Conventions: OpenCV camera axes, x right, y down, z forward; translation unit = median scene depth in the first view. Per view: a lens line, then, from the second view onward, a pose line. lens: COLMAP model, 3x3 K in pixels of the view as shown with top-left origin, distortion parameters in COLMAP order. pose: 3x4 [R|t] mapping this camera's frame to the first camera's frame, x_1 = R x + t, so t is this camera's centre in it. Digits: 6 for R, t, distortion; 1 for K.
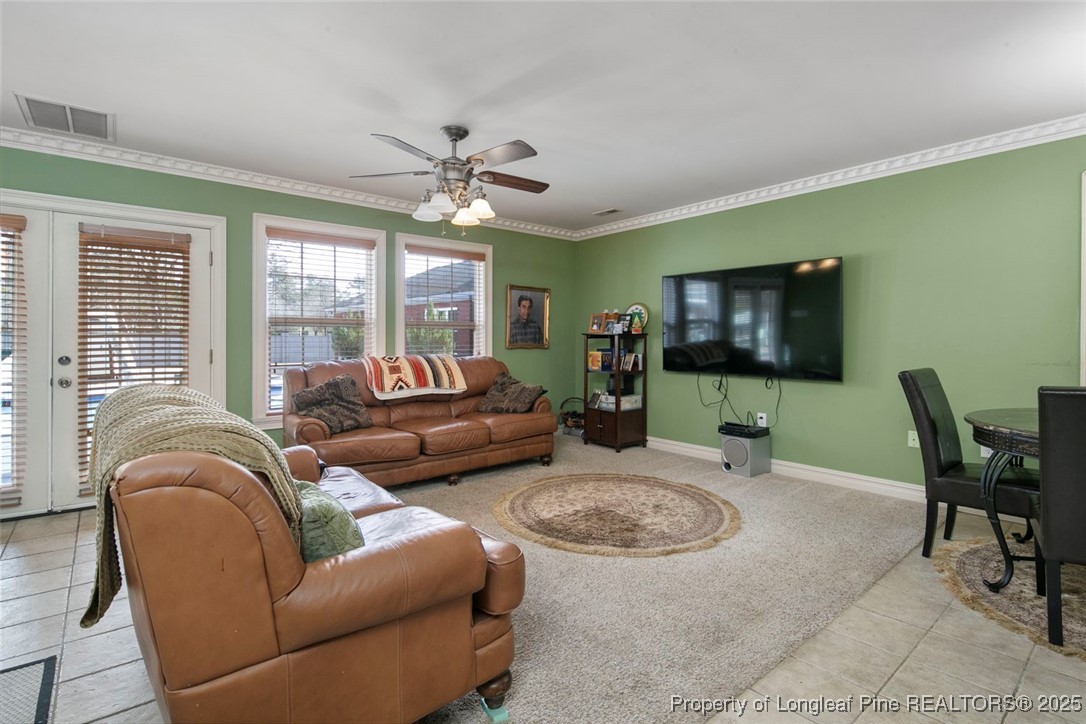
lens RADIAL K [[527.4, 0, 542.9], [0, 527.4, 333.4], [0, 0, 1]] dist [0.000345, 0.000563]
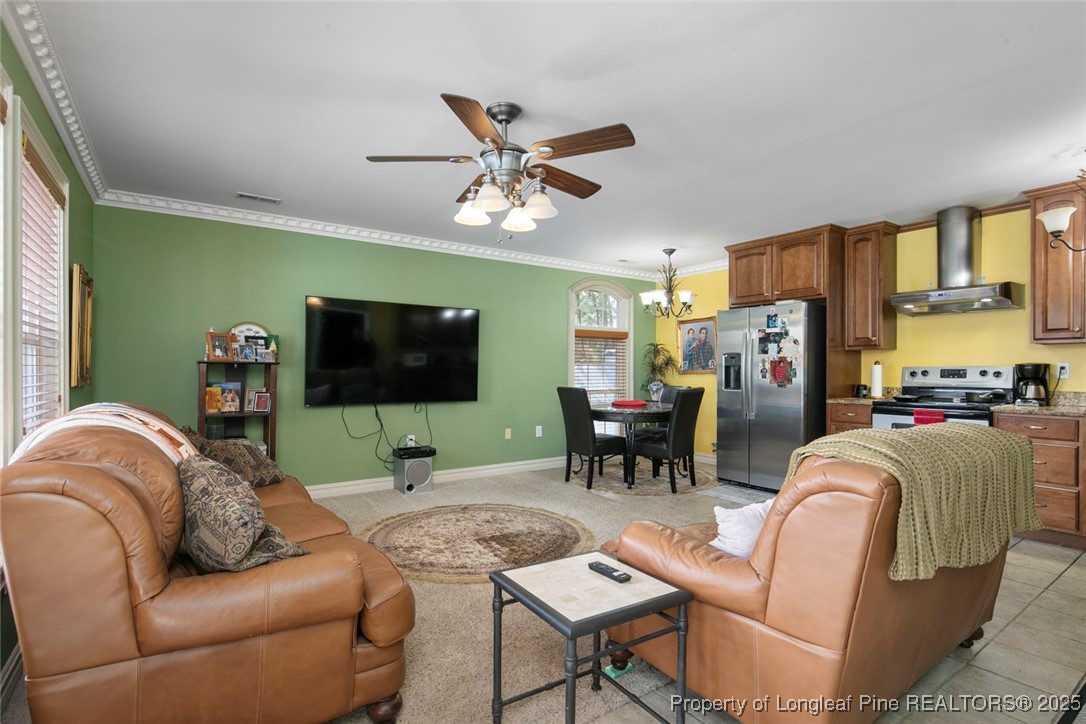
lens RADIAL K [[527.4, 0, 544.0], [0, 527.4, 365.8], [0, 0, 1]] dist [0.000345, 0.000563]
pose [[0.076405, 0.007142, 0.997051, -0.784703], [-0.012177, 0.999906, -0.006229, 0.007517], [-0.997003, -0.011665, 0.076485, 0.723808]]
